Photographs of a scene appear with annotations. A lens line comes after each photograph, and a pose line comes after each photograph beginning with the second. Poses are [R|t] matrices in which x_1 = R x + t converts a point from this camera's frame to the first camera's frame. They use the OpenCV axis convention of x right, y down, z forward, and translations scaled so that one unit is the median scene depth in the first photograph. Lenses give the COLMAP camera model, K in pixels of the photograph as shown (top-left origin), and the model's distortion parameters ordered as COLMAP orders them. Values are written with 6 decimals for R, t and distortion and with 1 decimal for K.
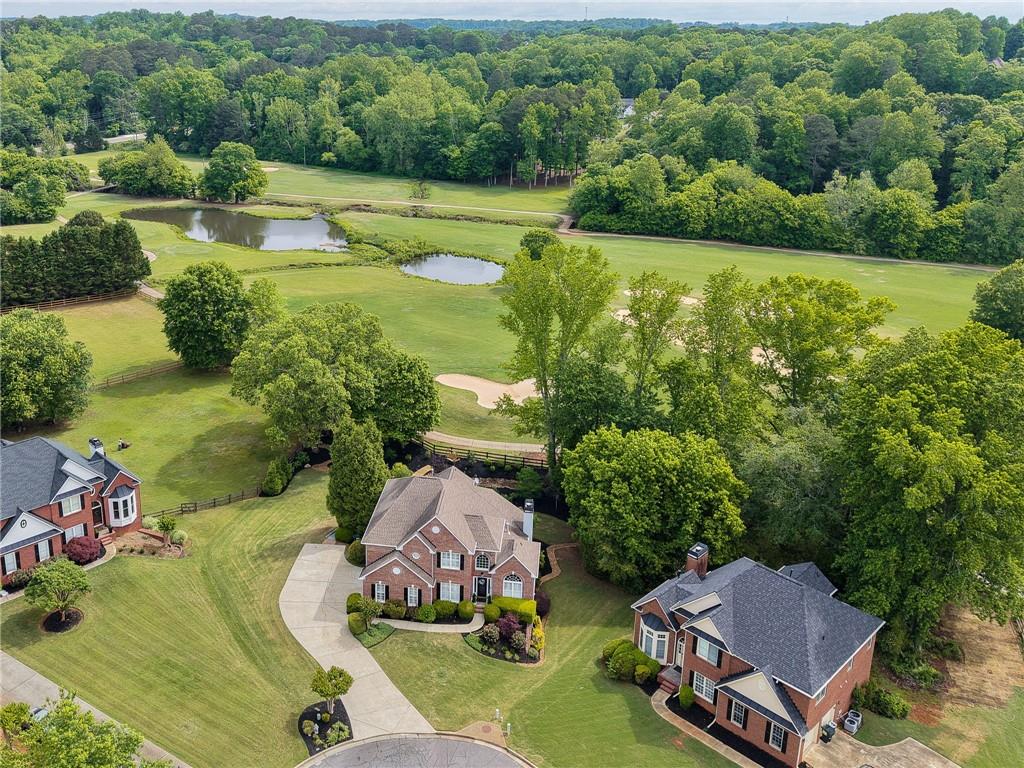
lens RADIAL K [[820.2, 0, 435.7], [0, 820.2, 383.5], [0, 0, 1]] dist [0.023581, -0.036137]
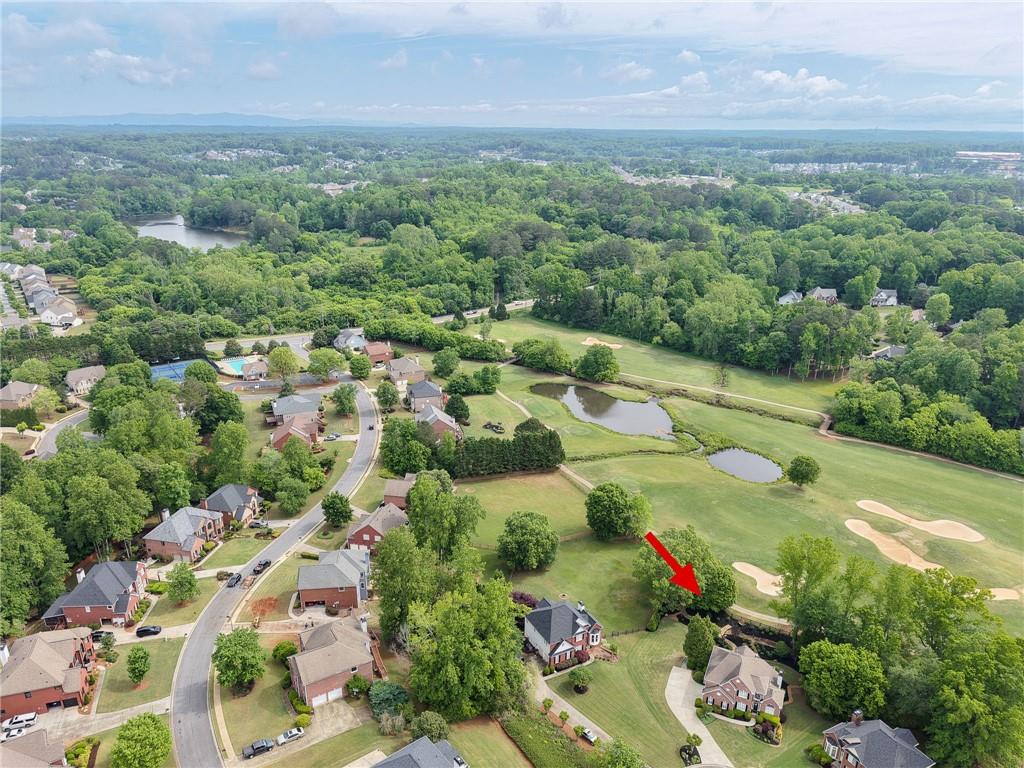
lens RADIAL K [[820.2, 0, 435.7], [0, 820.2, 383.5], [0, 0, 1]] dist [0.023581, -0.036137]
pose [[0.956097, 0.096090, -0.276847, -0.203727], [-0.072576, 0.992925, 0.093985, -0.656205], [0.283920, -0.069766, 0.956307, -1.147608]]
